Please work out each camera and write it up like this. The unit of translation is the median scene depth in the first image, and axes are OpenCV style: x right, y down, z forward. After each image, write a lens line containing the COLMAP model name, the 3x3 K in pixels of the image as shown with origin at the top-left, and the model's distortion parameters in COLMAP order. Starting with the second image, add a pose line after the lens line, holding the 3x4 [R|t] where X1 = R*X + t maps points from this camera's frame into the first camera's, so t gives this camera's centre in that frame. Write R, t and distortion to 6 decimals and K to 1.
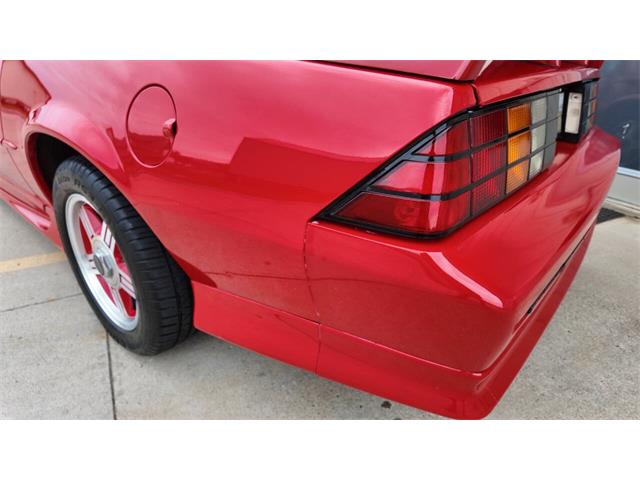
lens RADIAL K [[384.7, 0, 323.8], [0, 384.7, 239.3], [0, 0, 1]] dist [0.021269, -0.000919]
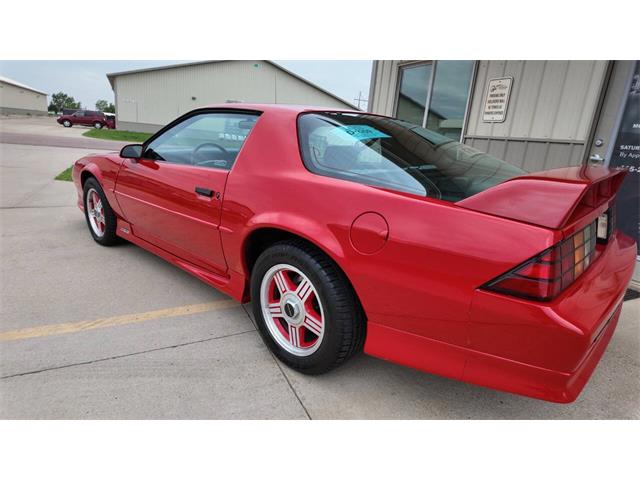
lens RADIAL K [[384.7, 0, 323.8], [0, 384.7, 239.3], [0, 0, 1]] dist [0.021269, -0.000919]
pose [[0.998248, 0.043088, -0.040562, -0.401534], [-0.049388, 0.984216, -0.169942, 0.040971], [0.032600, 0.171647, 0.984619, -0.551270]]
